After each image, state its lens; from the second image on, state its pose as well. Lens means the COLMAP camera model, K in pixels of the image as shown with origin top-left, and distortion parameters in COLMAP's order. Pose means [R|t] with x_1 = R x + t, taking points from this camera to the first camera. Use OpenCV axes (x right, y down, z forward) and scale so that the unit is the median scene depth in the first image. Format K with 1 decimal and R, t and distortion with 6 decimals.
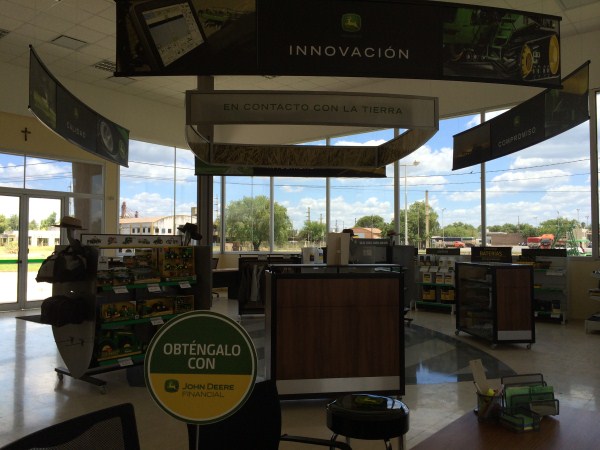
lens RADIAL K [[512.5, 0, 304.4], [0, 512.5, 225.4], [0, 0, 1]] dist [0.087256, -0.108577]
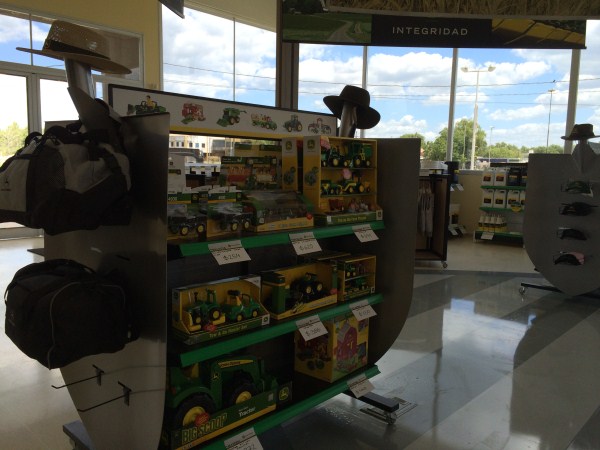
lens RADIAL K [[512.5, 0, 304.4], [0, 512.5, 225.4], [0, 0, 1]] dist [0.087256, -0.108577]
pose [[0.997975, 0.029397, -0.056411, -0.263275], [-0.020128, 0.987178, 0.158349, 0.047524], [0.060342, -0.156892, 0.985771, 0.614713]]
